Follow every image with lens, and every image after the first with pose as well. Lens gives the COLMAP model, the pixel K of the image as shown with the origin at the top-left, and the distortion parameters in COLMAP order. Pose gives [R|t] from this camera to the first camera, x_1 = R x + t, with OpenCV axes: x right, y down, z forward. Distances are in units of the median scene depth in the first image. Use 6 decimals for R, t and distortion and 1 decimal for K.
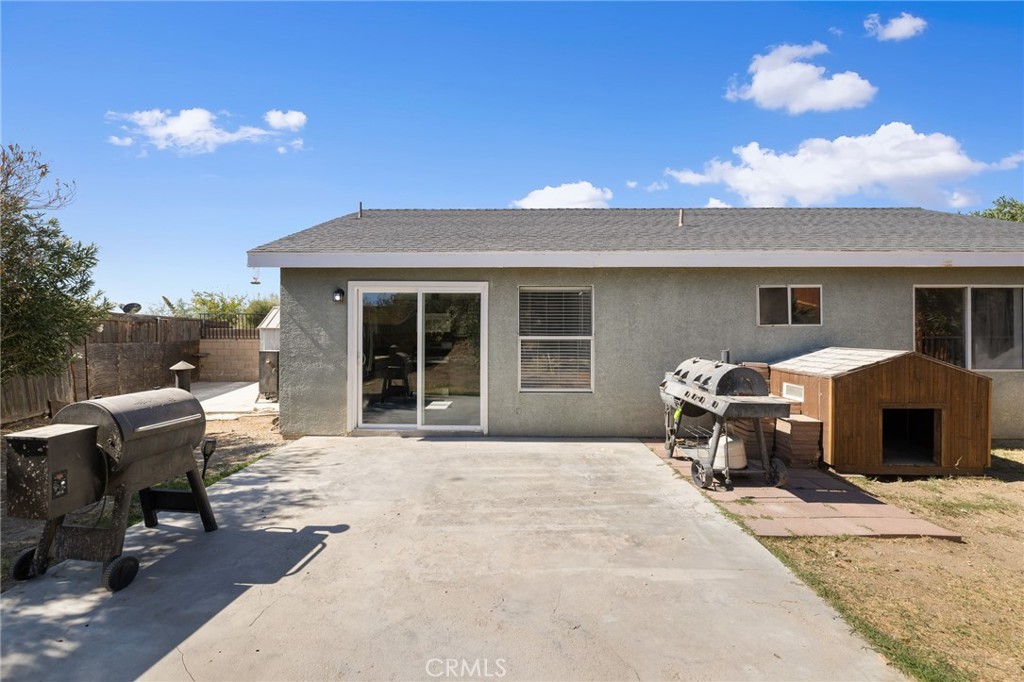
lens RADIAL K [[428.5, 0, 508.9], [0, 428.5, 343.3], [0, 0, 1]] dist [-0.000078, -0.000266]
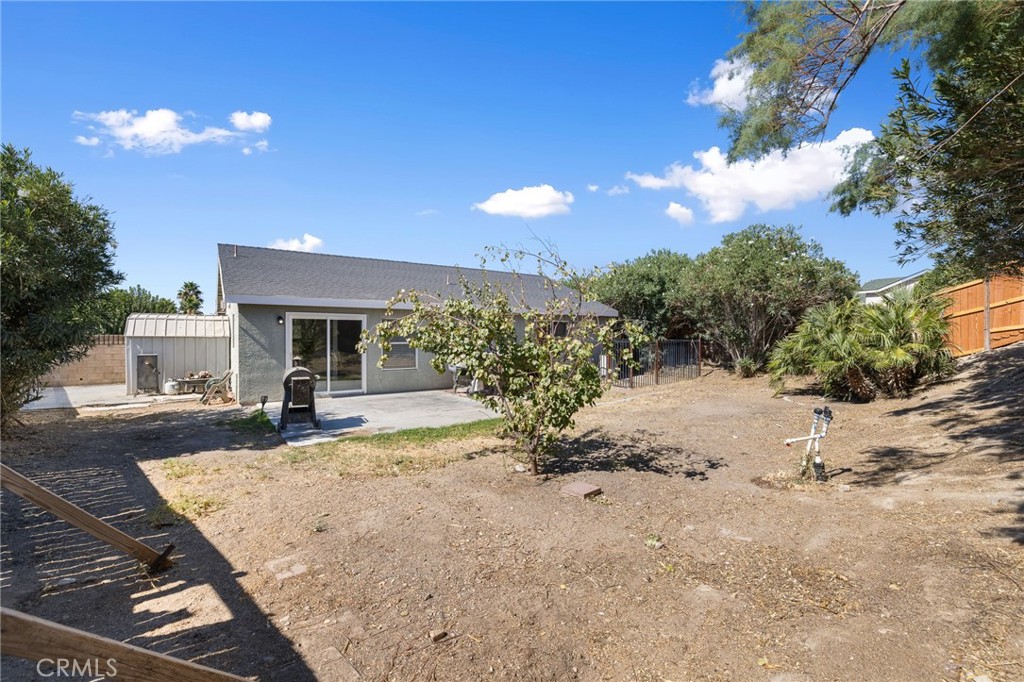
lens RADIAL K [[428.5, 0, 511.7], [0, 428.5, 340.1], [0, 0, 1]] dist [-0.000078, -0.000266]
pose [[0.813982, -0.009051, 0.580819, -0.634696], [0.012232, 0.999924, -0.001560, -0.015584], [-0.580761, 0.008374, 0.814031, -0.947102]]
